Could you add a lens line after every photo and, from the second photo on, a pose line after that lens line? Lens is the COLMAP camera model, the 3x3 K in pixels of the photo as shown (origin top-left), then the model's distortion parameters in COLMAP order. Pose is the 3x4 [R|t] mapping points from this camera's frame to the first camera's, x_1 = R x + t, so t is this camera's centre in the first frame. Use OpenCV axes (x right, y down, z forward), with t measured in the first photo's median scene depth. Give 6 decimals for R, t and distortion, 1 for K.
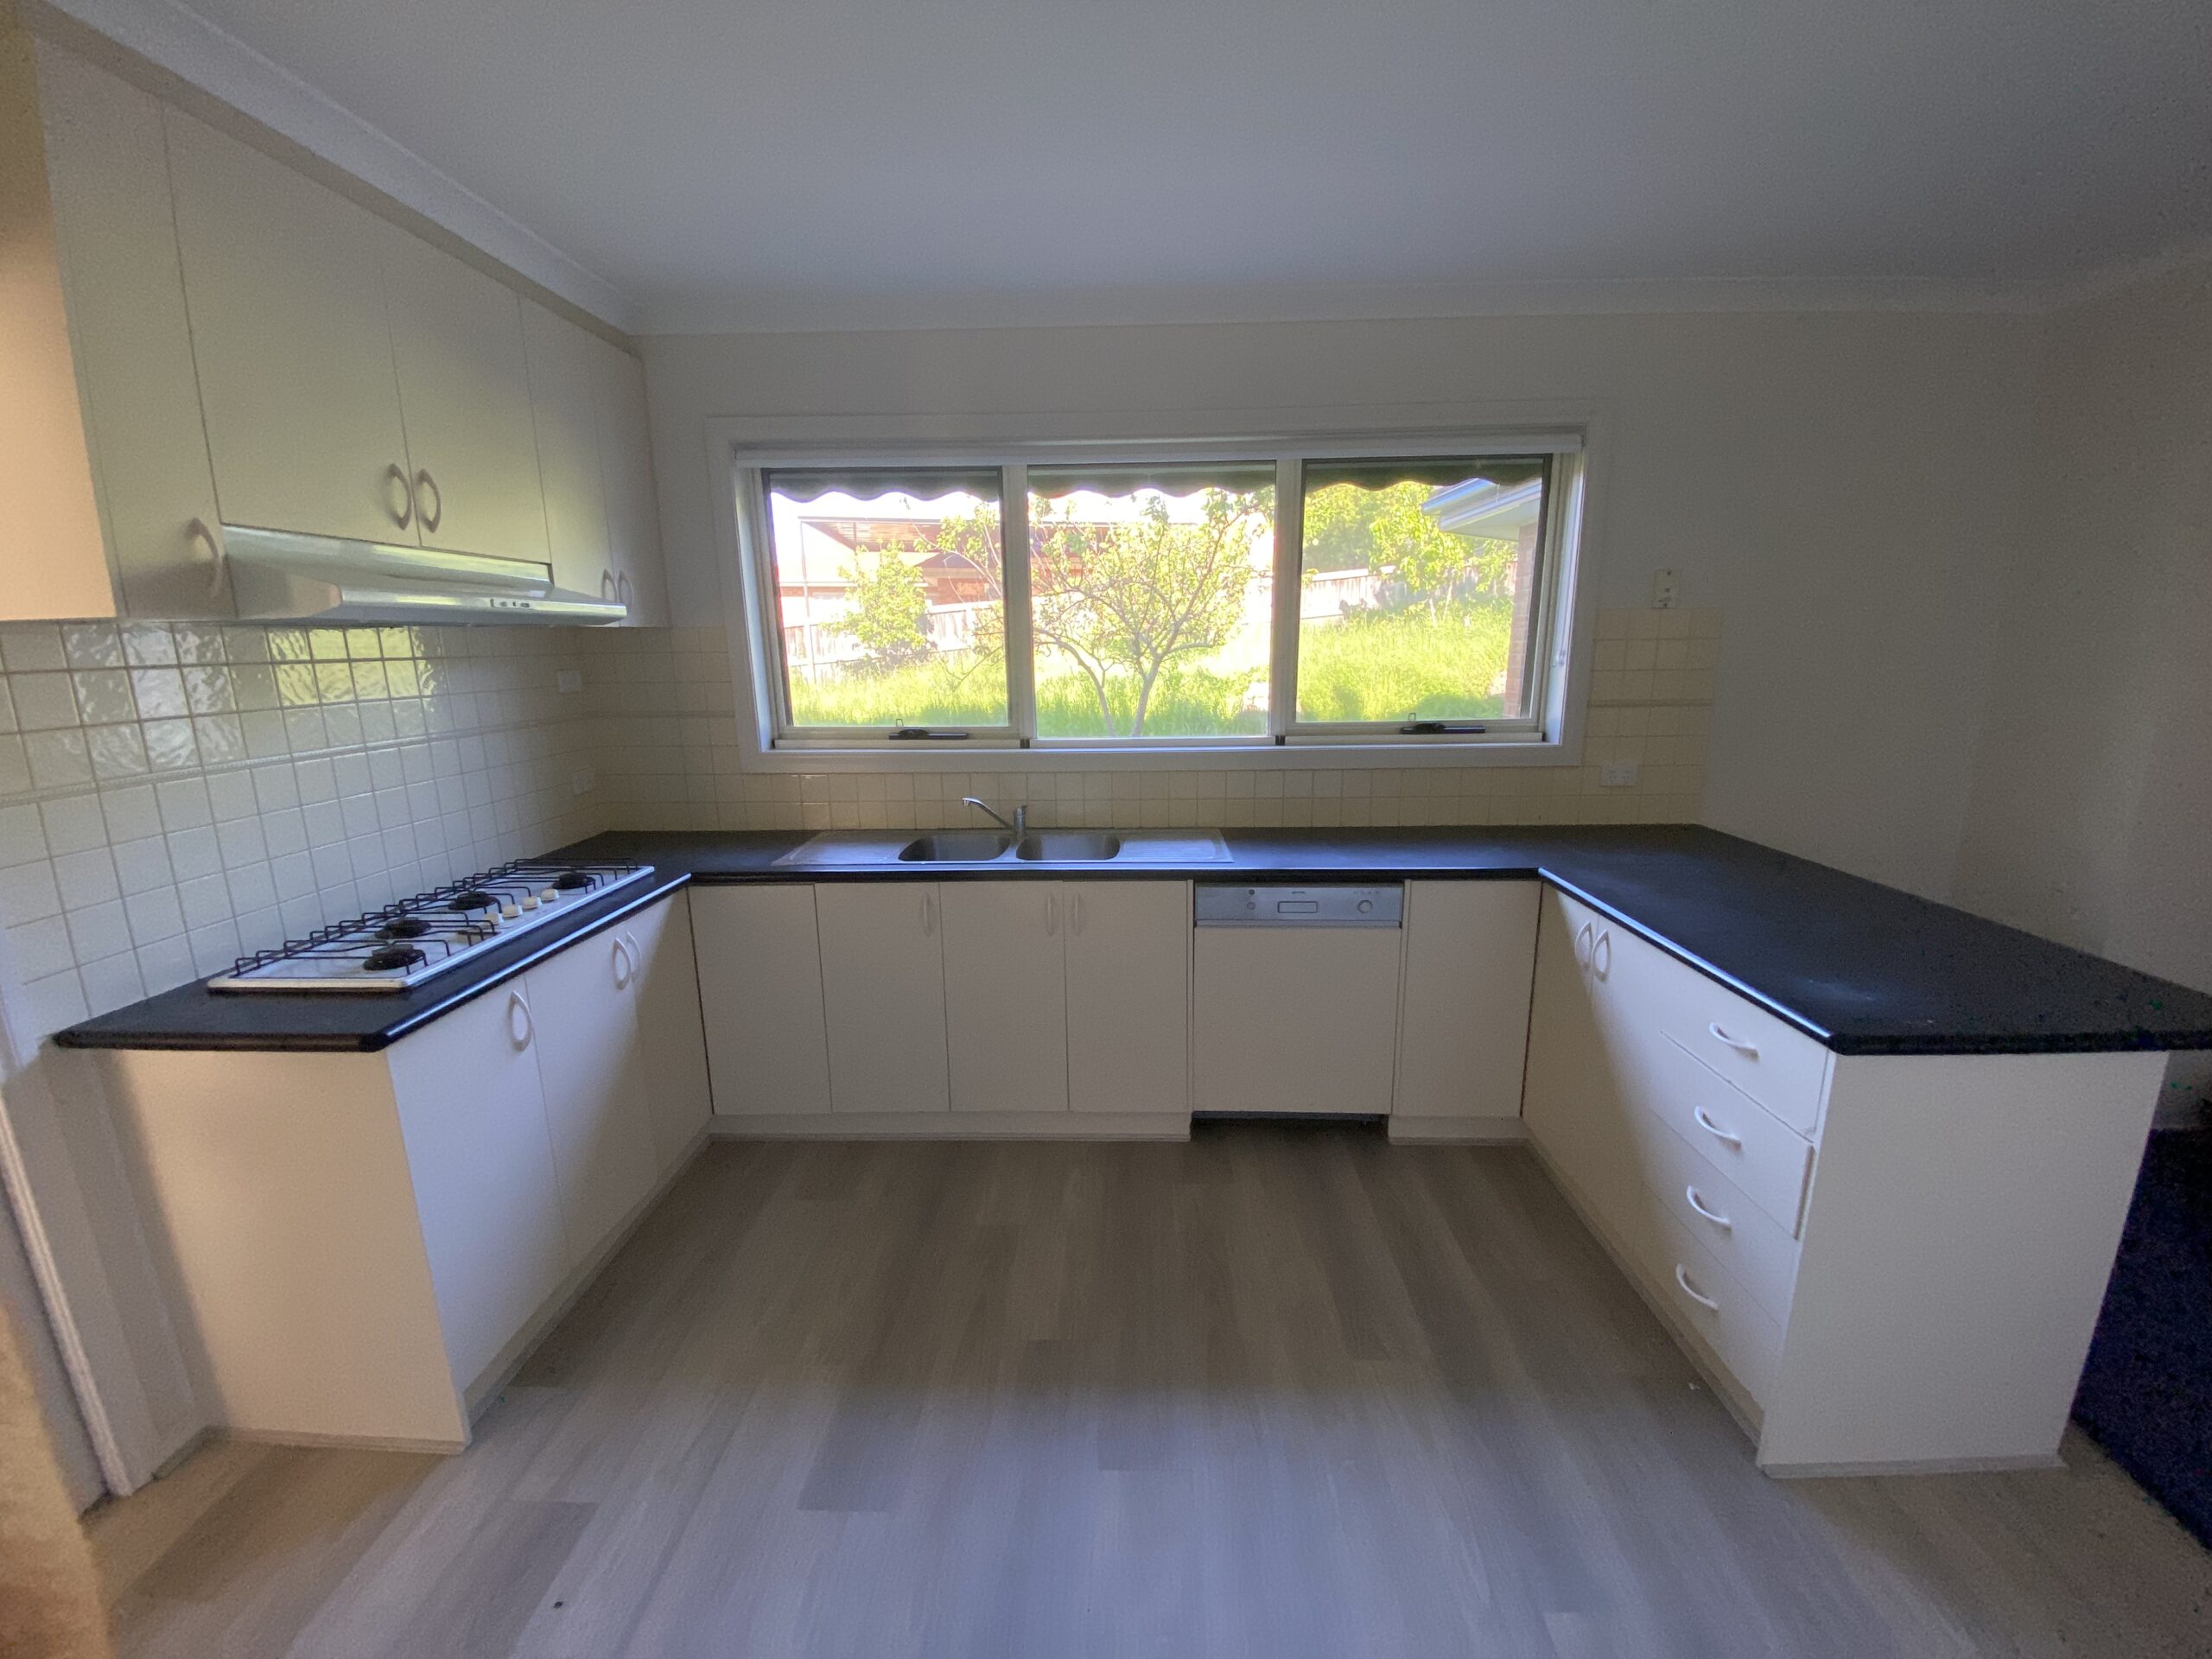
lens RADIAL K [[889.0, 0, 1100.7], [0, 889.0, 836.7], [0, 0, 1]] dist [0.029525, -0.023431]
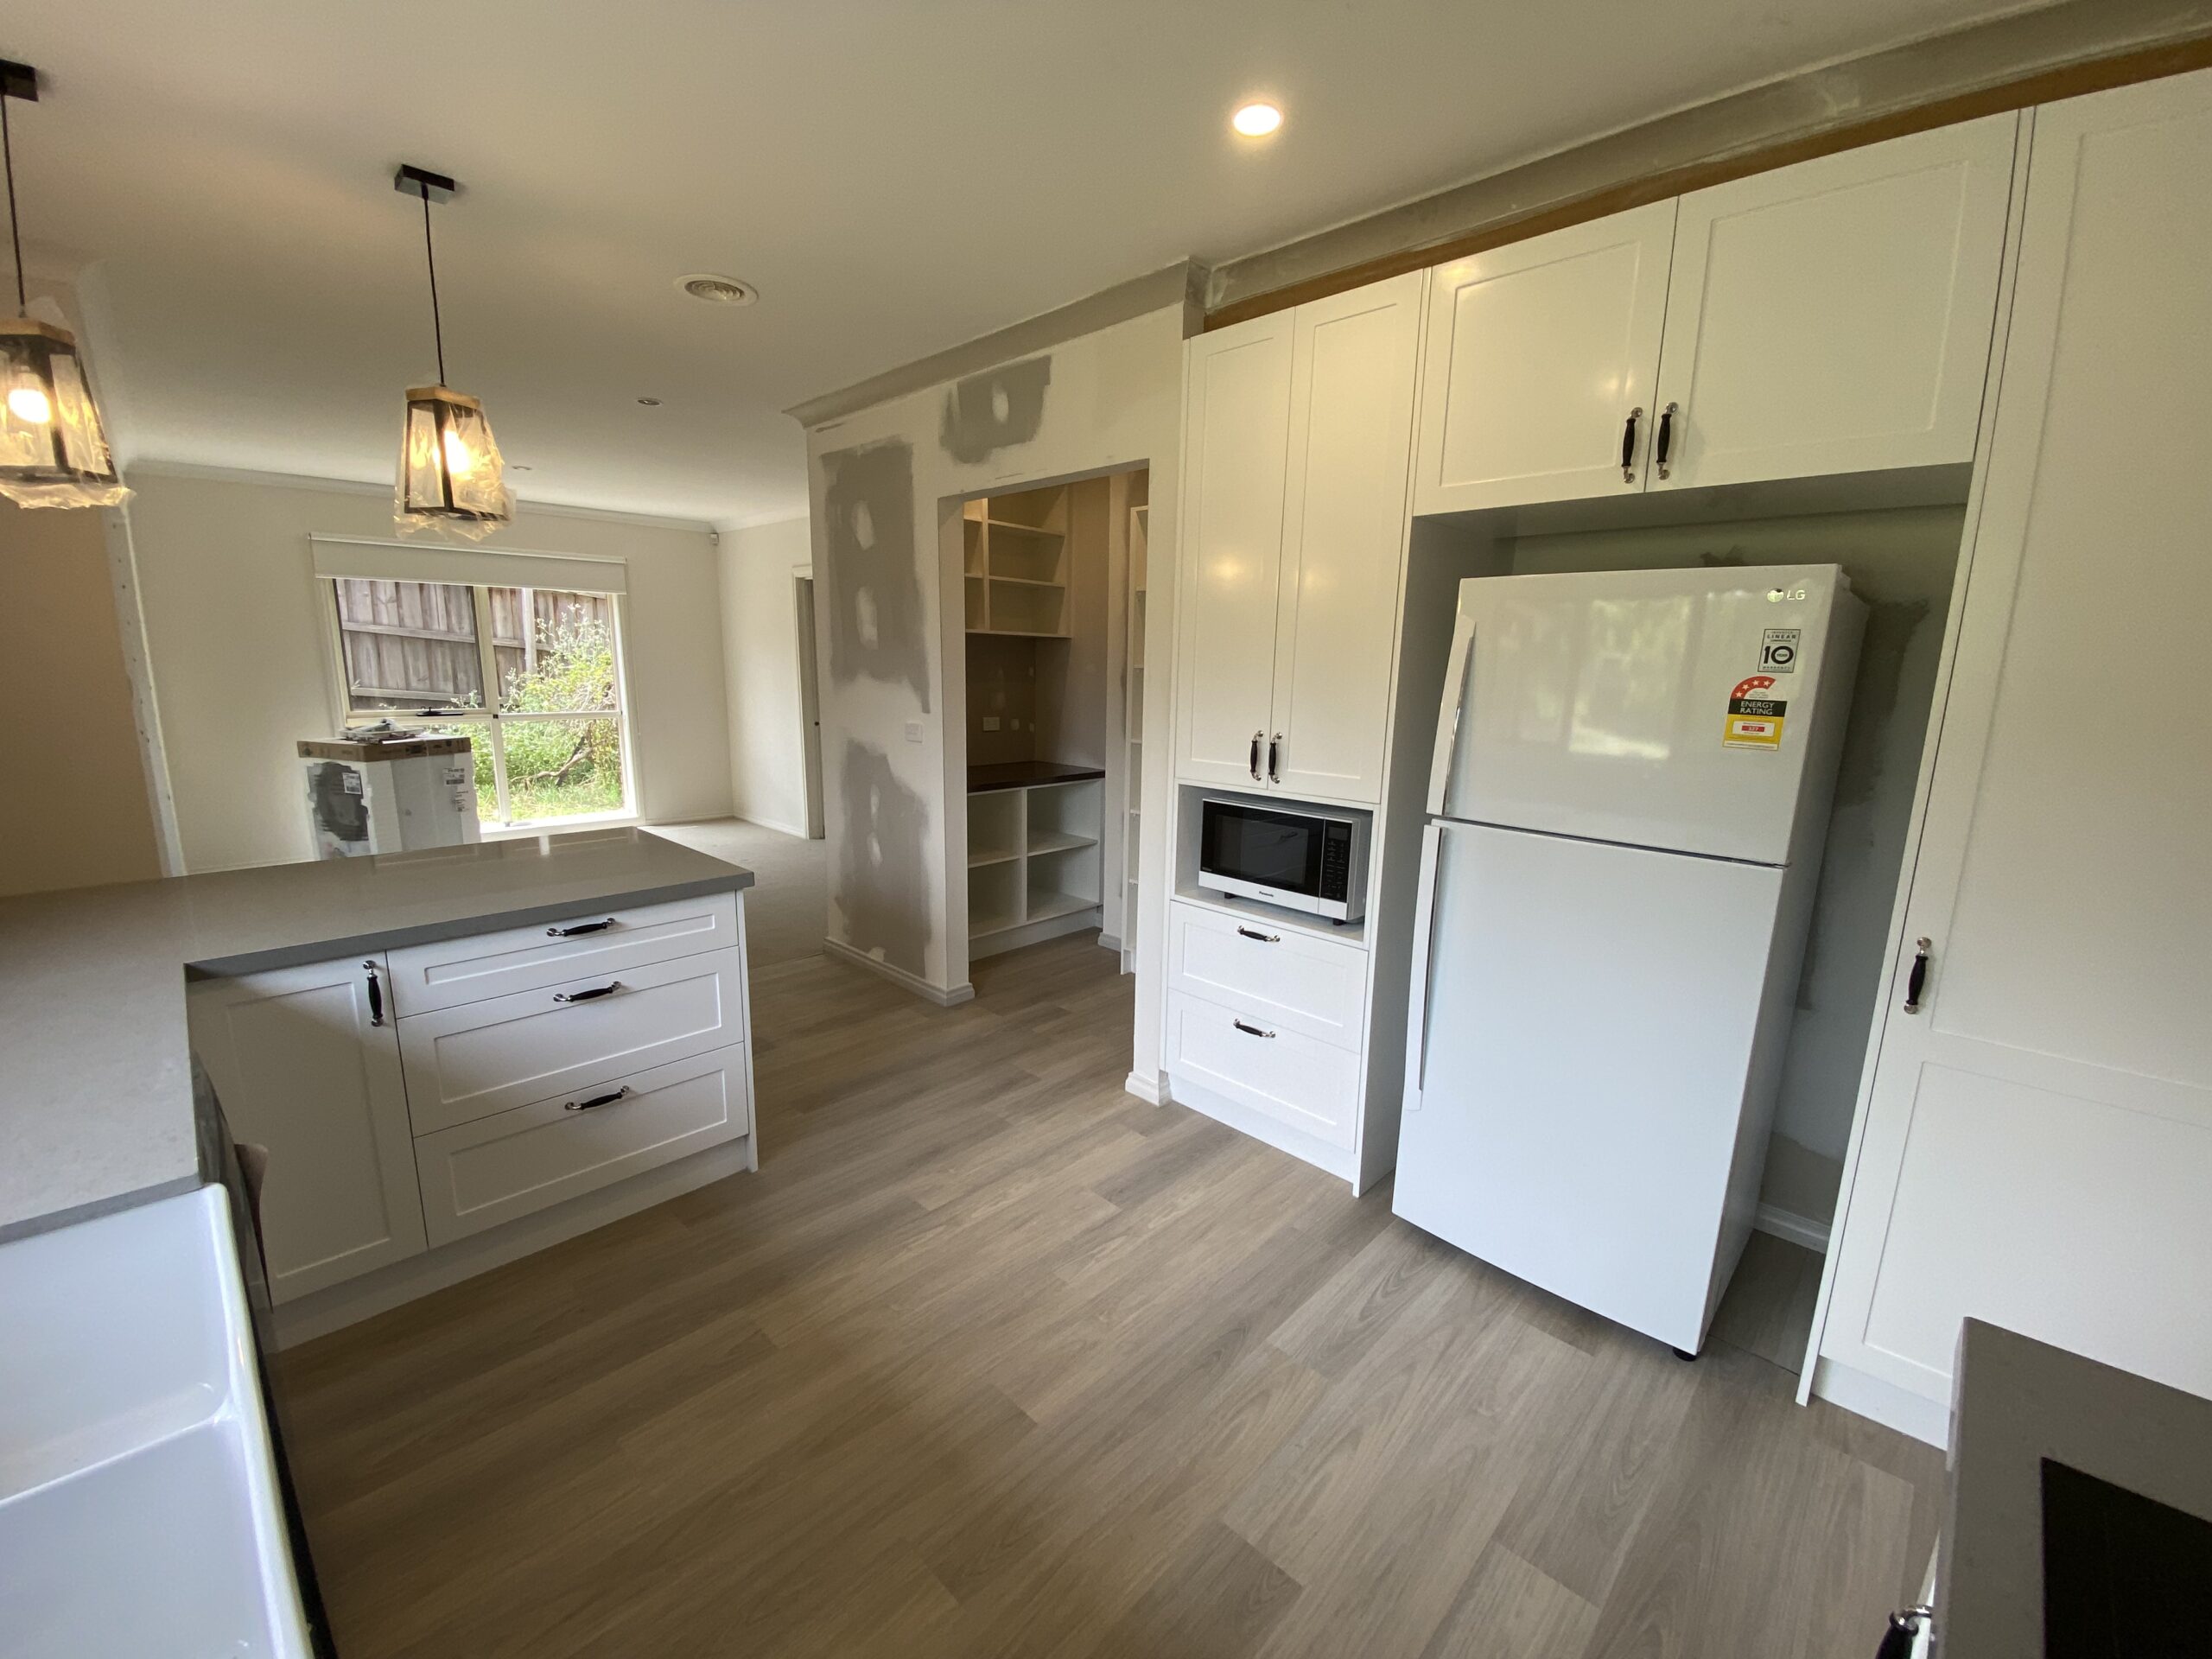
lens RADIAL K [[889.0, 0, 1100.7], [0, 889.0, 836.7], [0, 0, 1]] dist [0.029525, -0.023431]
pose [[-0.731302, -0.136082, 0.668340, -0.366811], [0.139682, 0.929244, 0.342046, -0.153100], [-0.667597, 0.343494, -0.660550, 0.782263]]
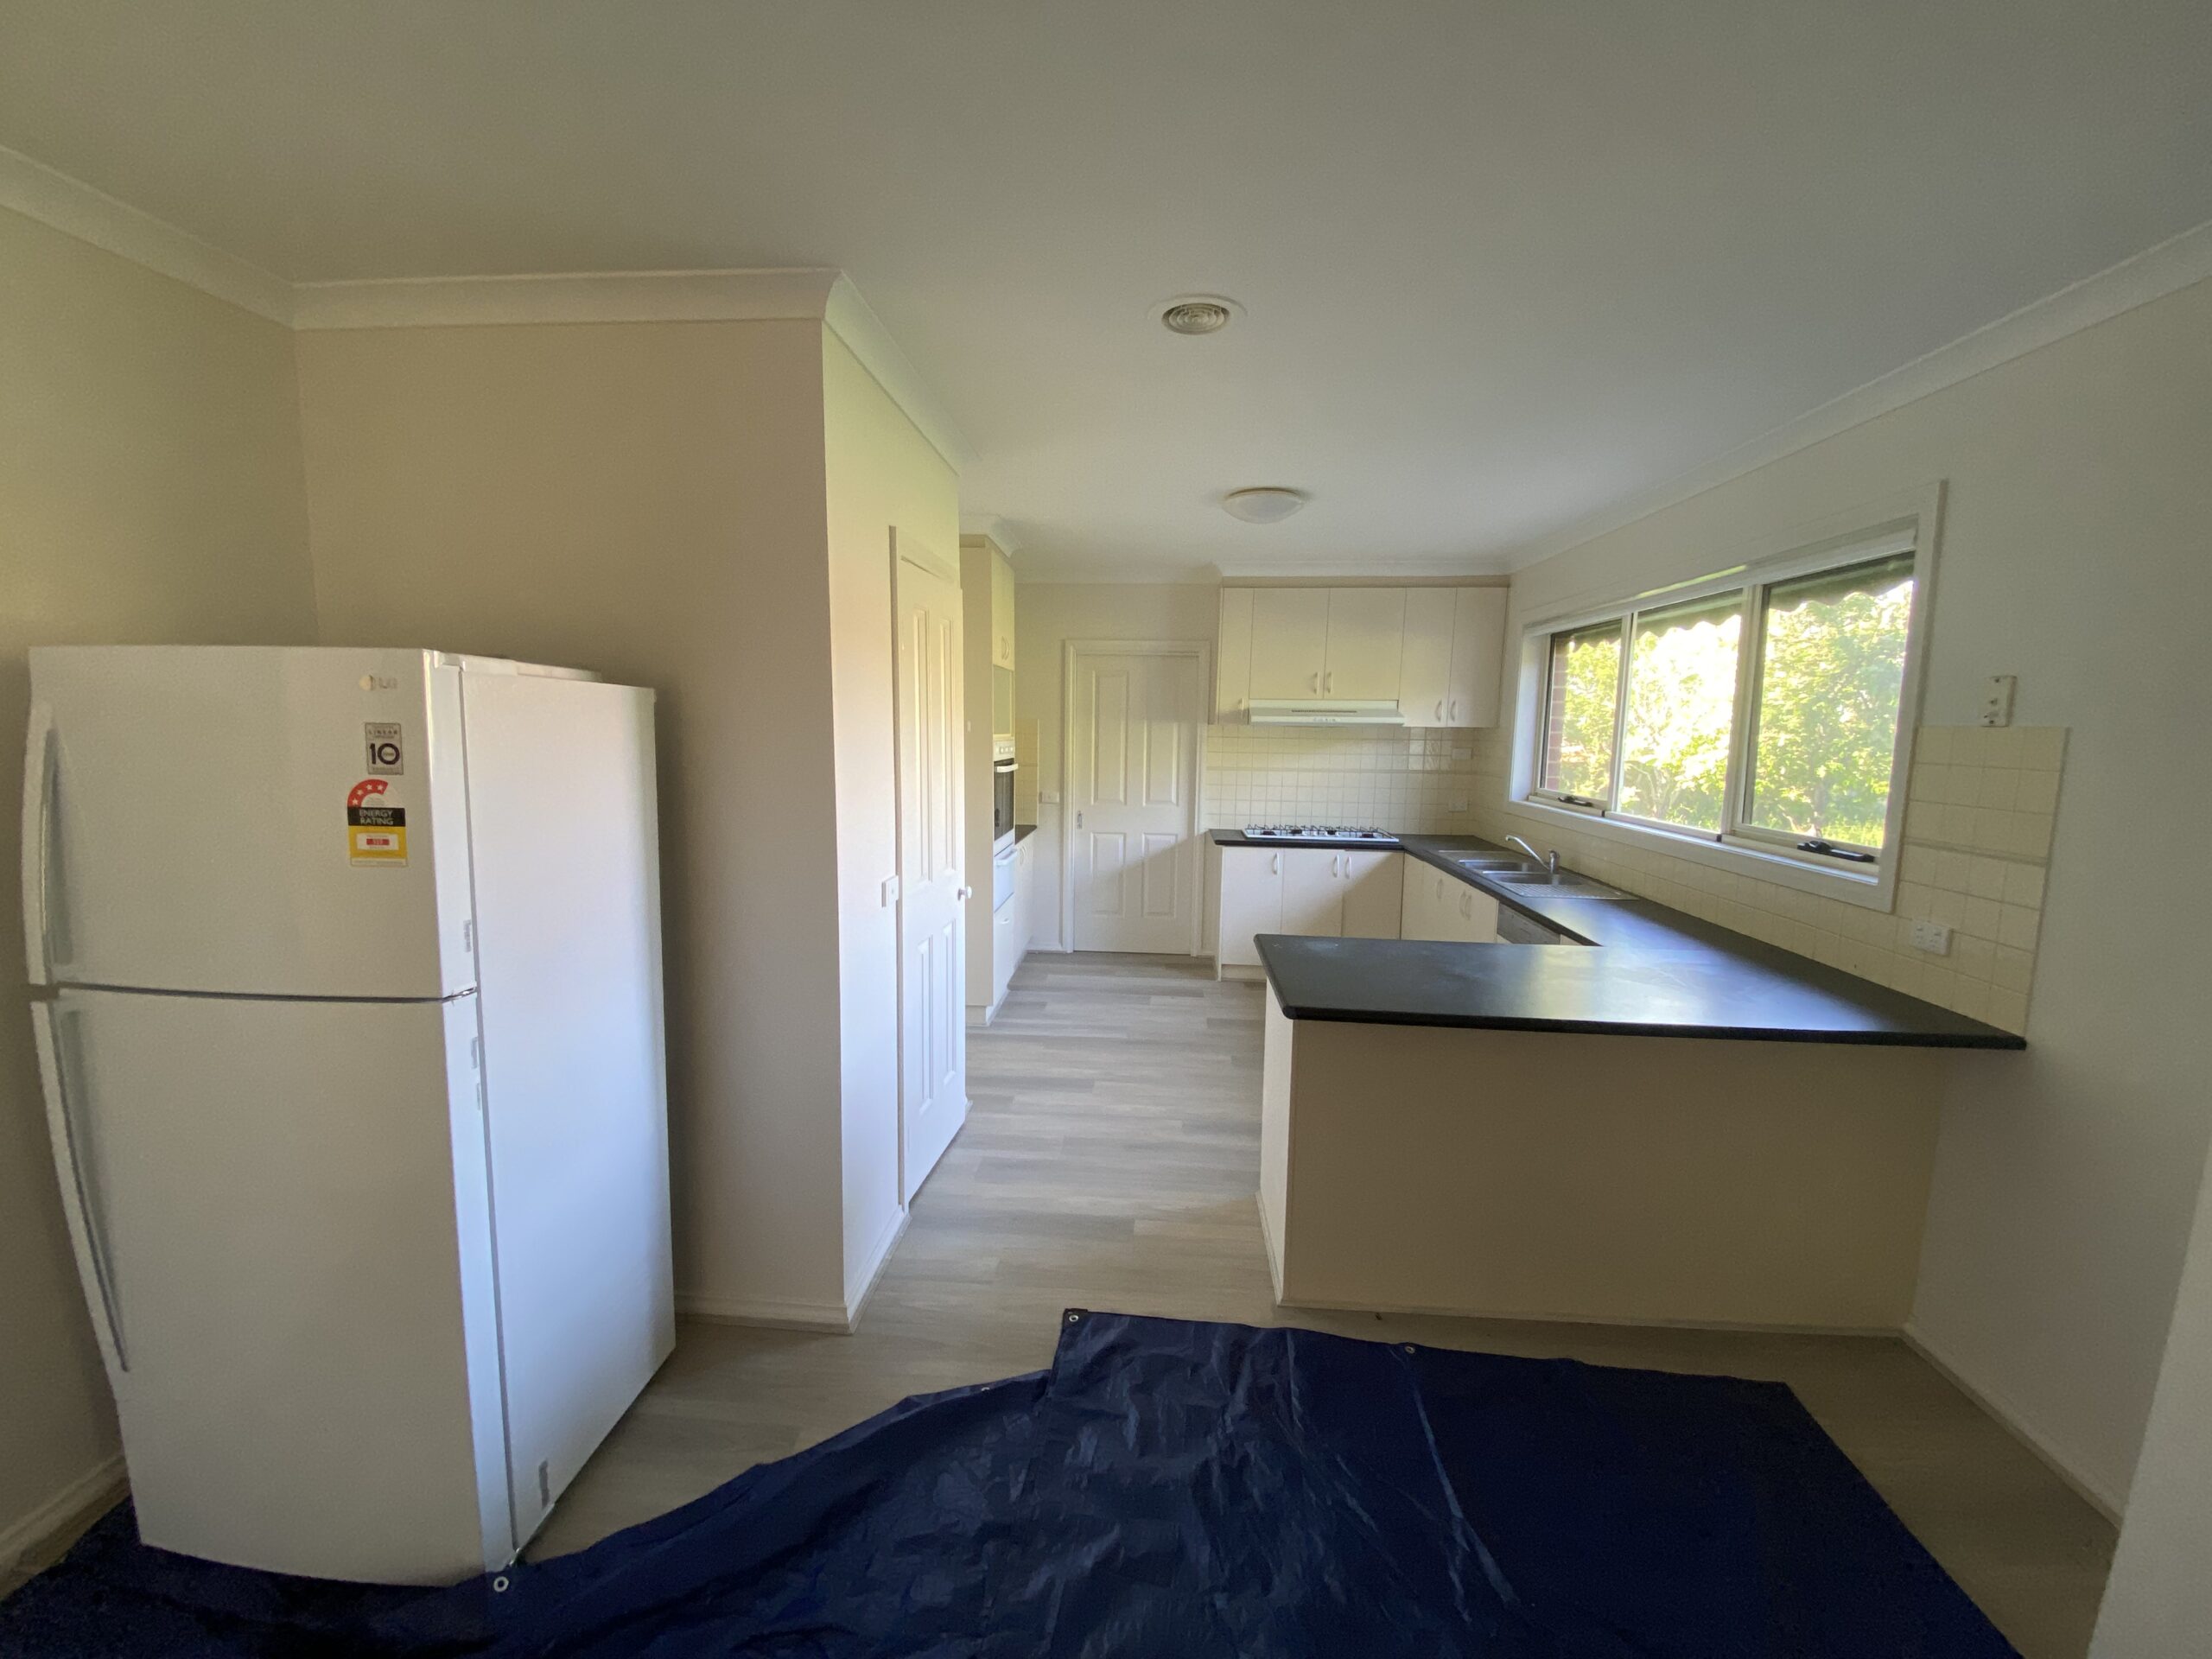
lens RADIAL K [[889.0, 0, 1100.7], [0, 889.0, 836.7], [0, 0, 1]] dist [0.029525, -0.023431]
pose [[-0.050564, 0.138124, -0.989123, 1.360651], [-0.226353, 0.963033, 0.146052, -0.102366], [0.972732, 0.231276, -0.017430, 0.299389]]
